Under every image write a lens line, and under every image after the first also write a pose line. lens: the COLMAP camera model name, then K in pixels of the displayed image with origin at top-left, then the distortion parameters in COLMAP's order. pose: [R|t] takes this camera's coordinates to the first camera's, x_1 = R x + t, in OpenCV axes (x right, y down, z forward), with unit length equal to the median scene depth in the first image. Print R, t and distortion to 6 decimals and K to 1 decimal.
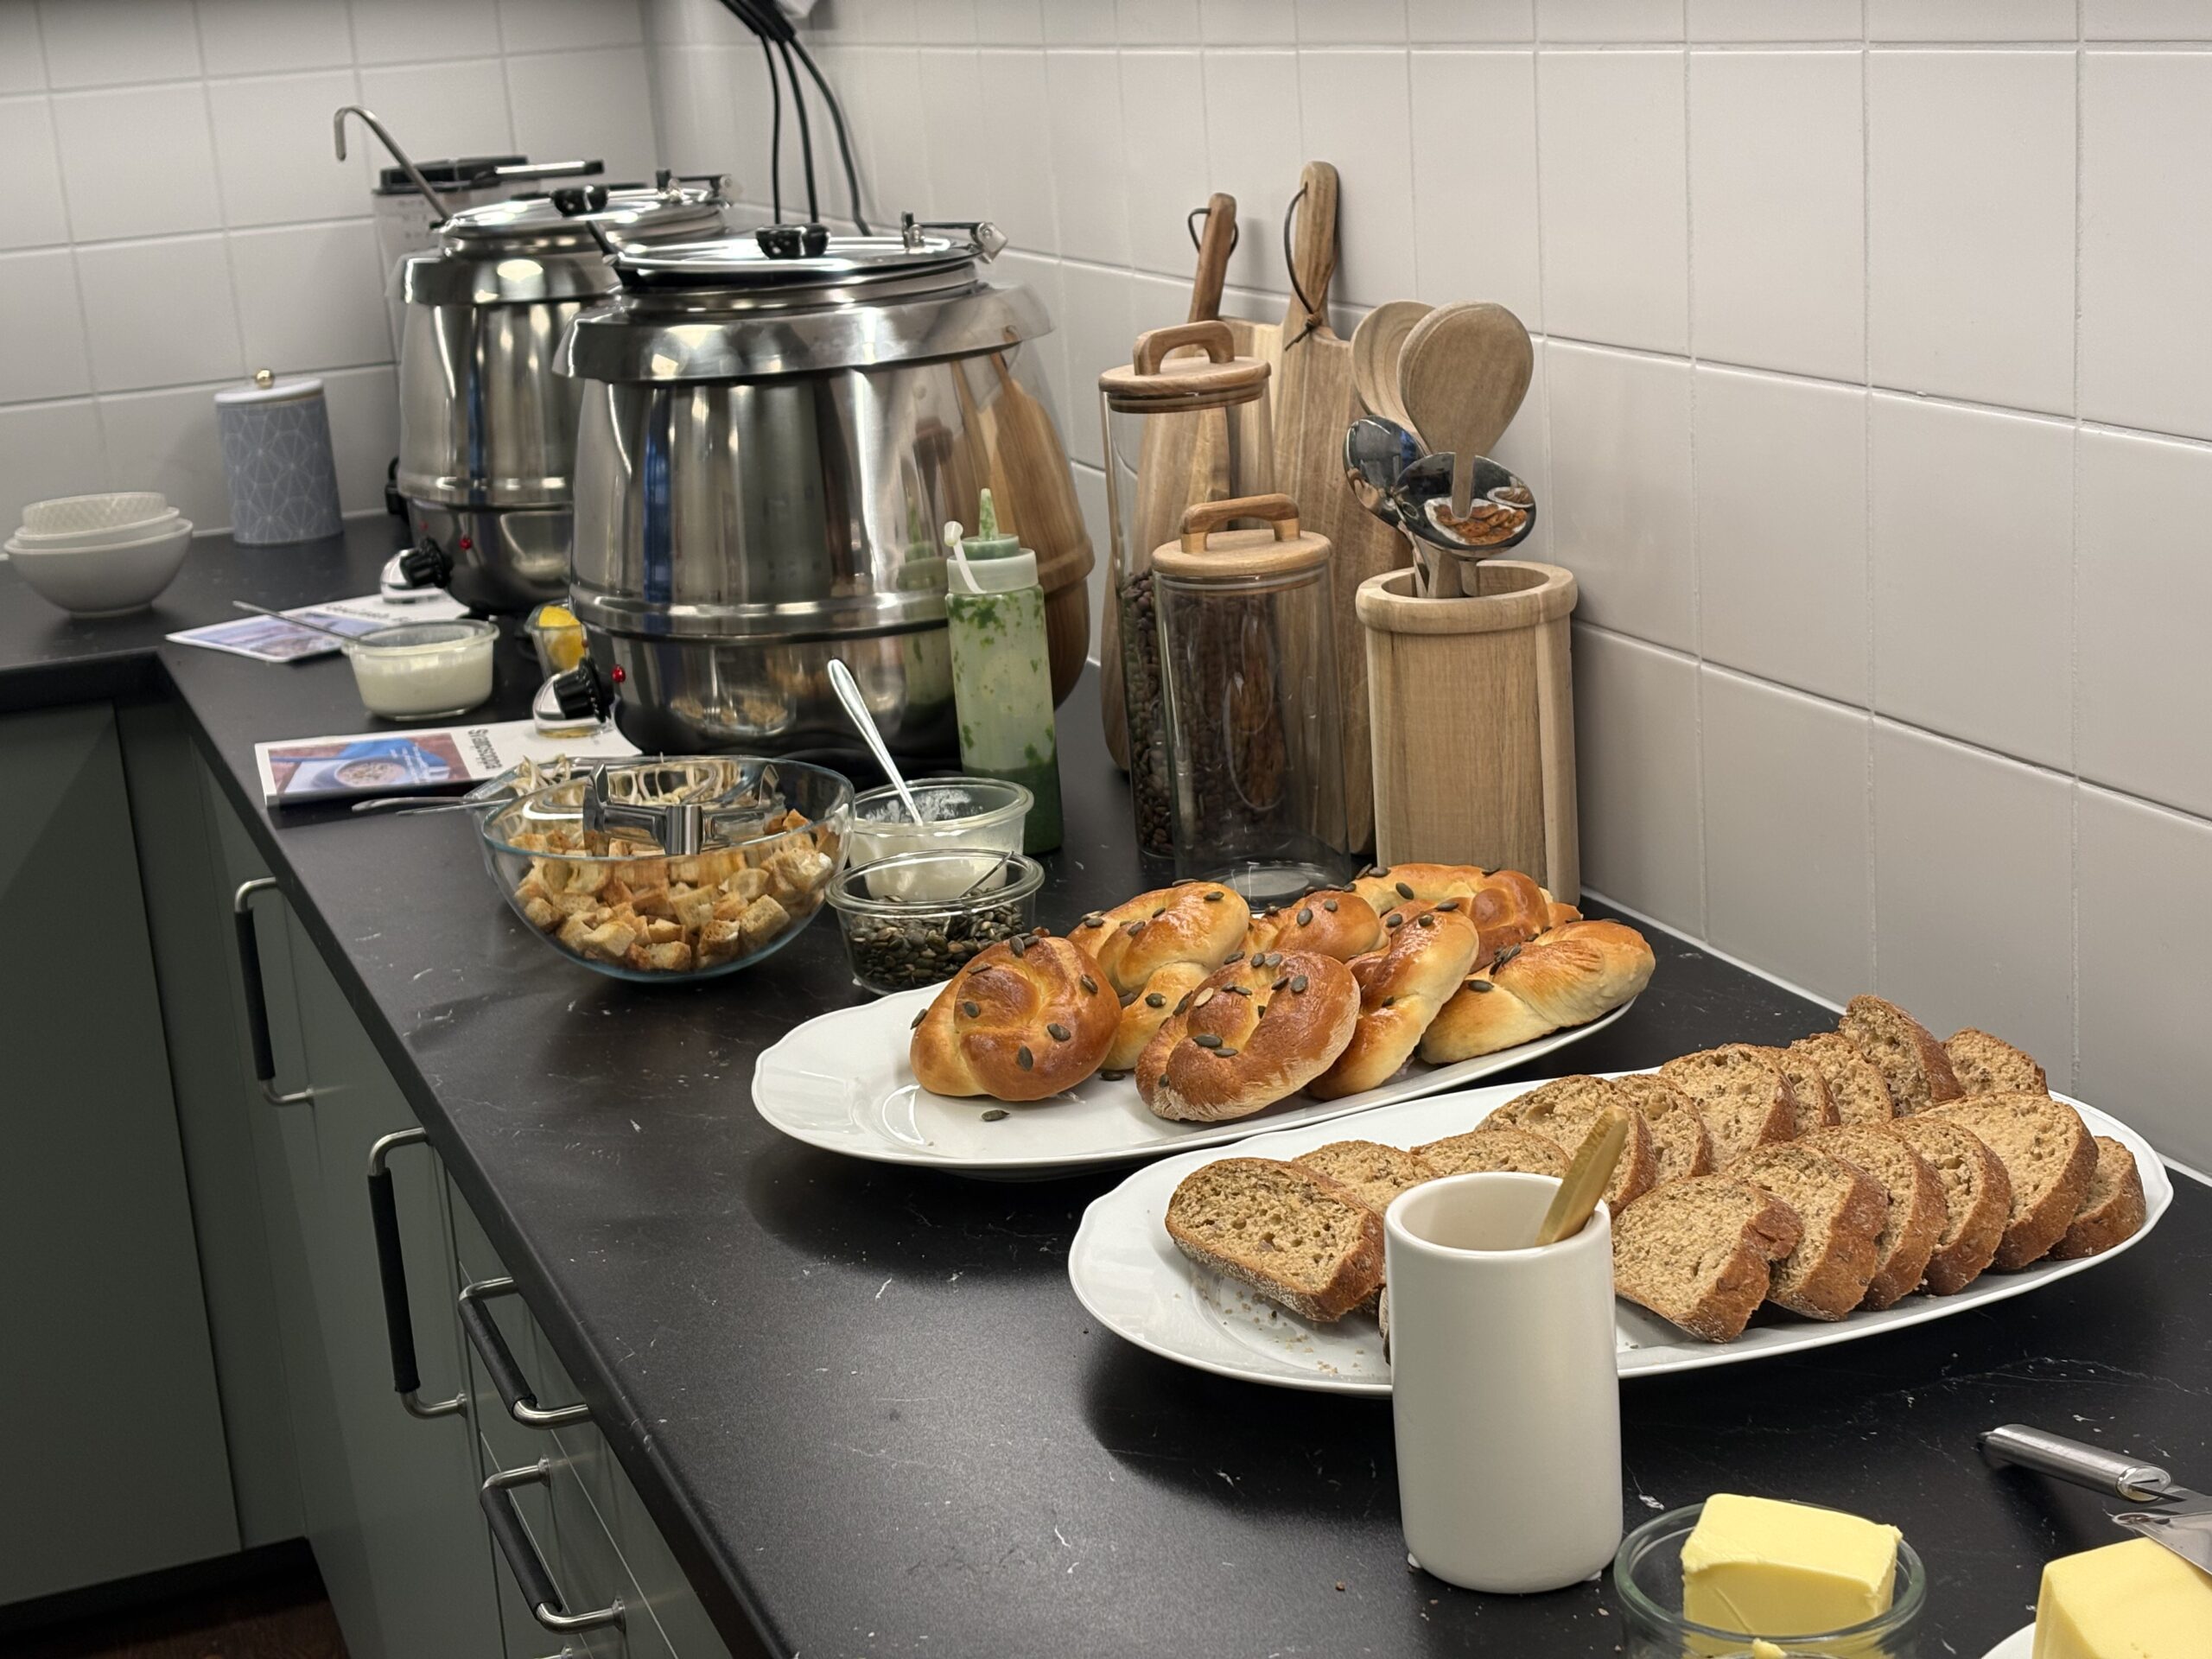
lens RADIAL K [[3337.7, 0, 1106.0], [0, 3337.7, 830.4], [0, 0, 1]] dist [0.052677, 0.000000]
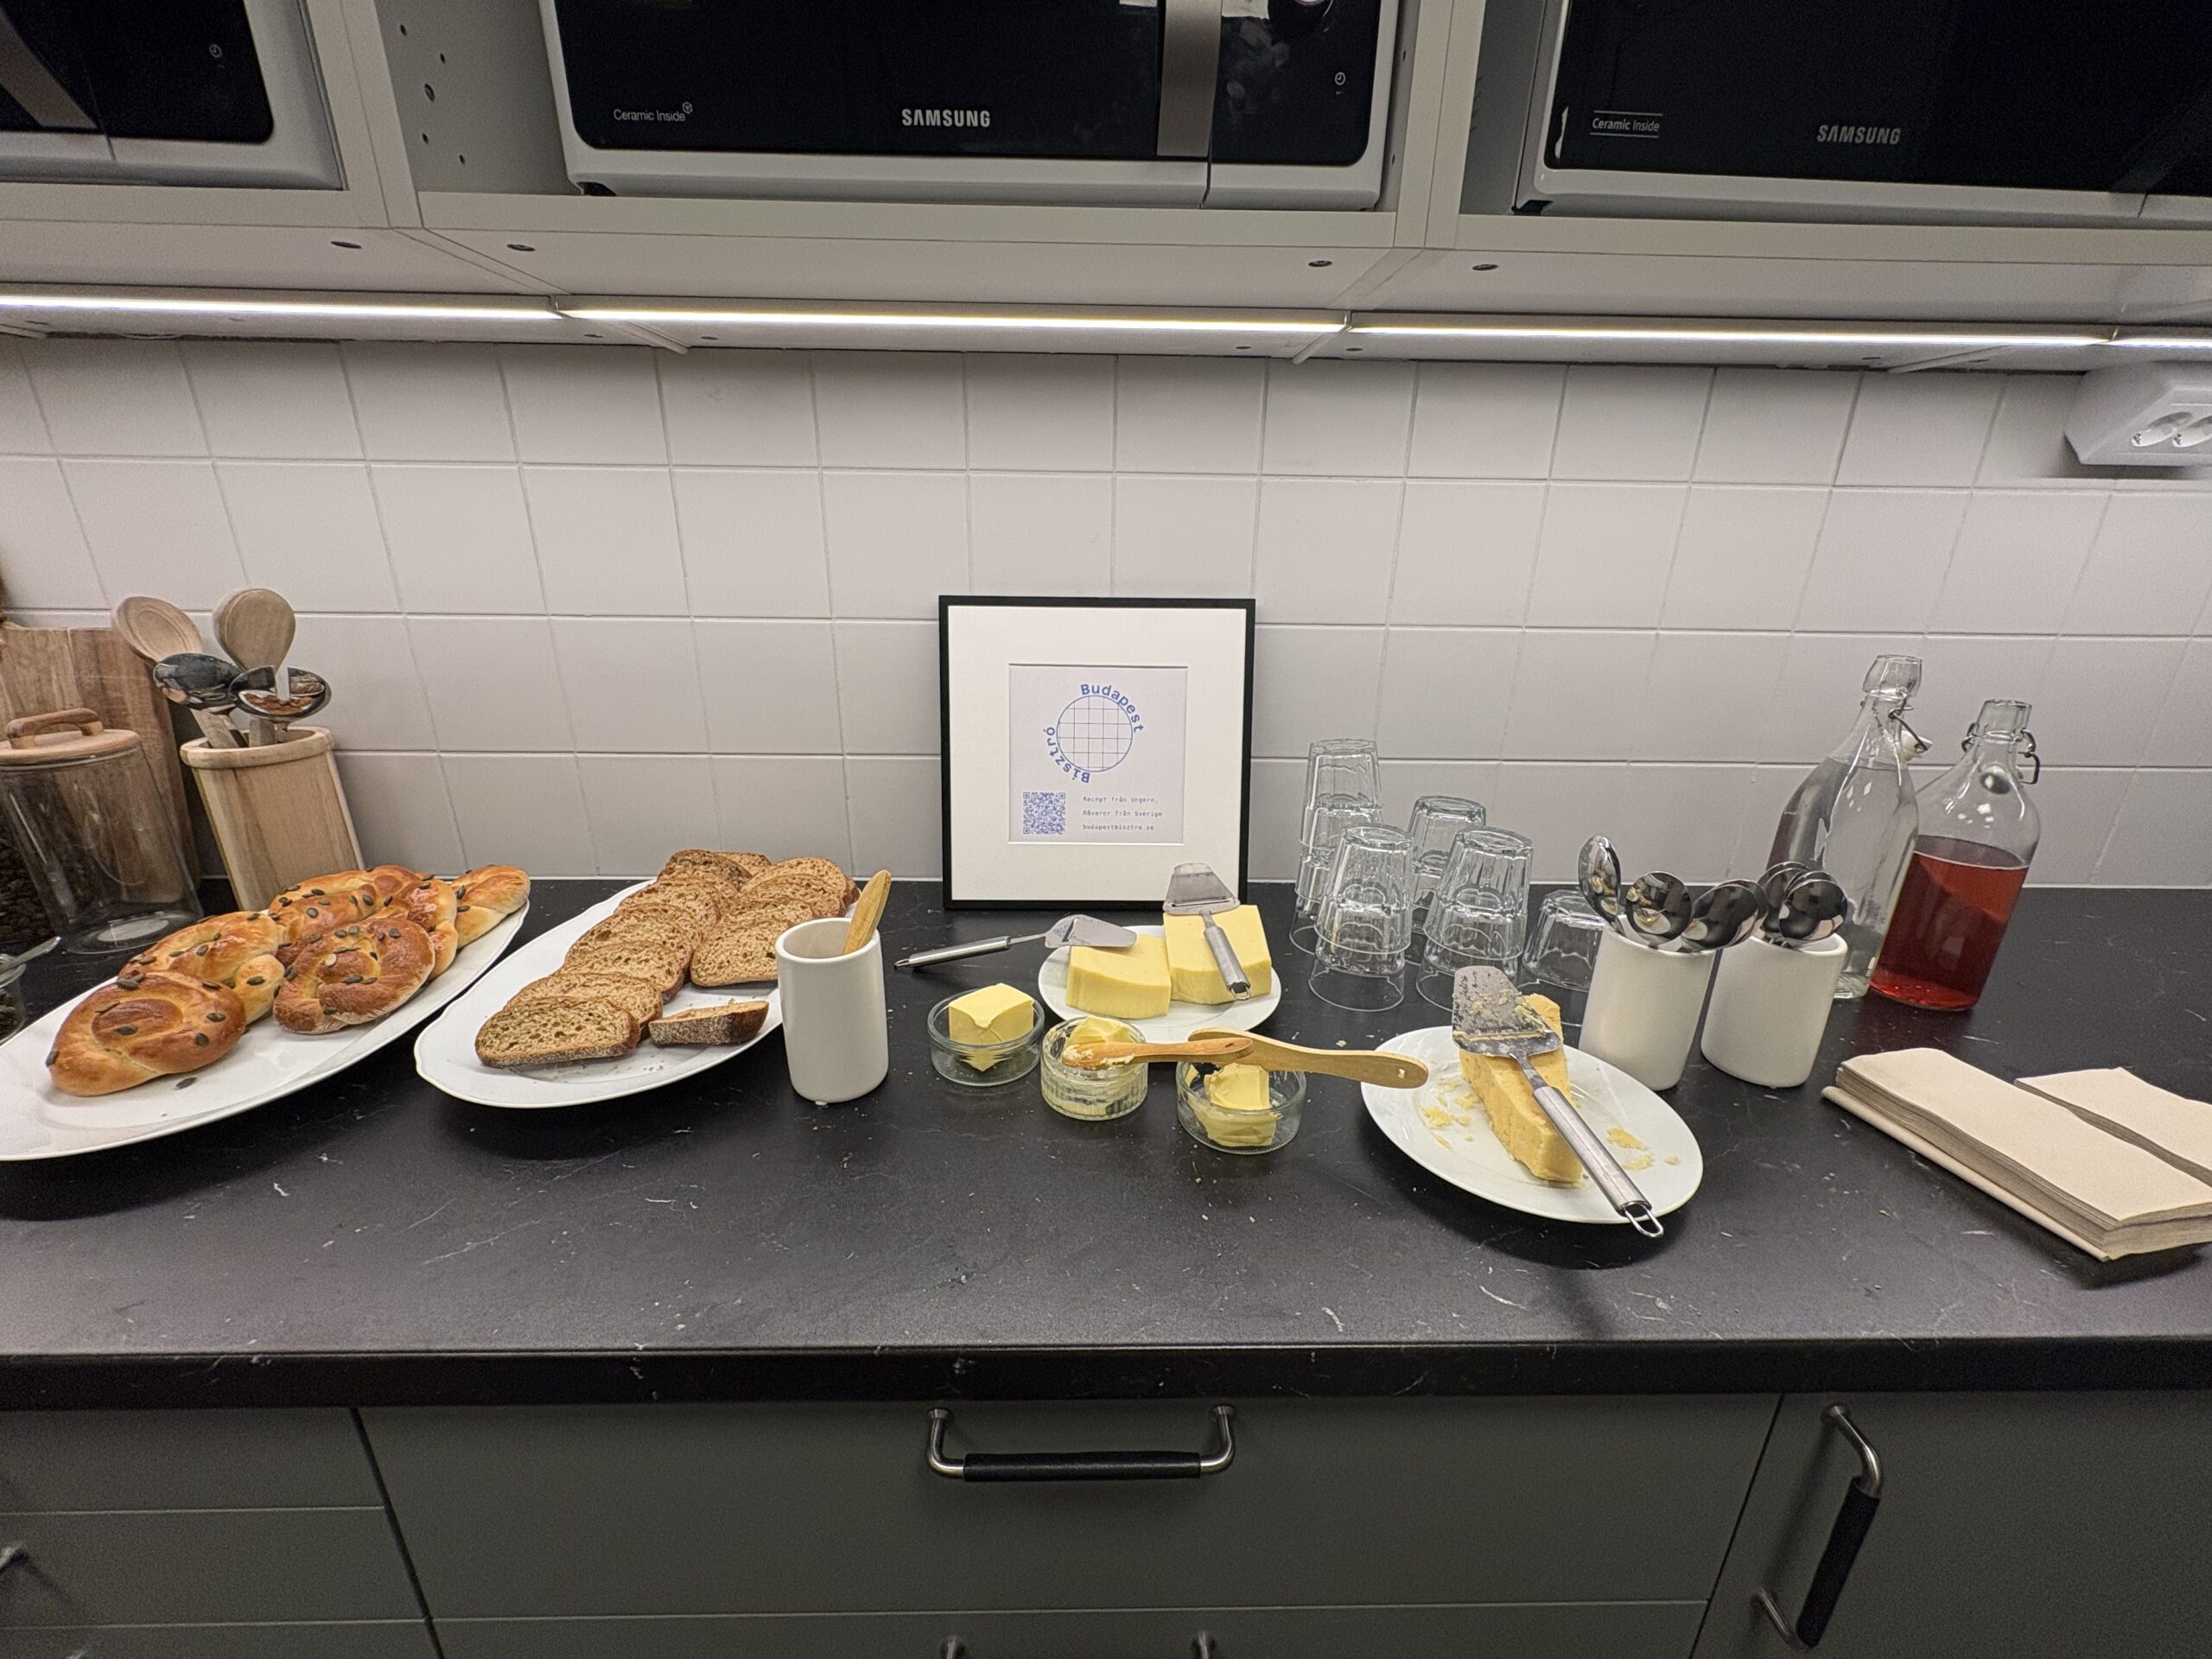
lens RADIAL K [[882.4, 0, 1105.4], [0, 882.4, 827.0], [0, 0, 1]] dist [0.000544, 0.000093]
pose [[0.329314, -0.232616, 0.915119, -0.243074], [0.201439, 0.964175, 0.172596, -0.016385], [-0.922483, 0.127502, 0.364374, 0.419776]]
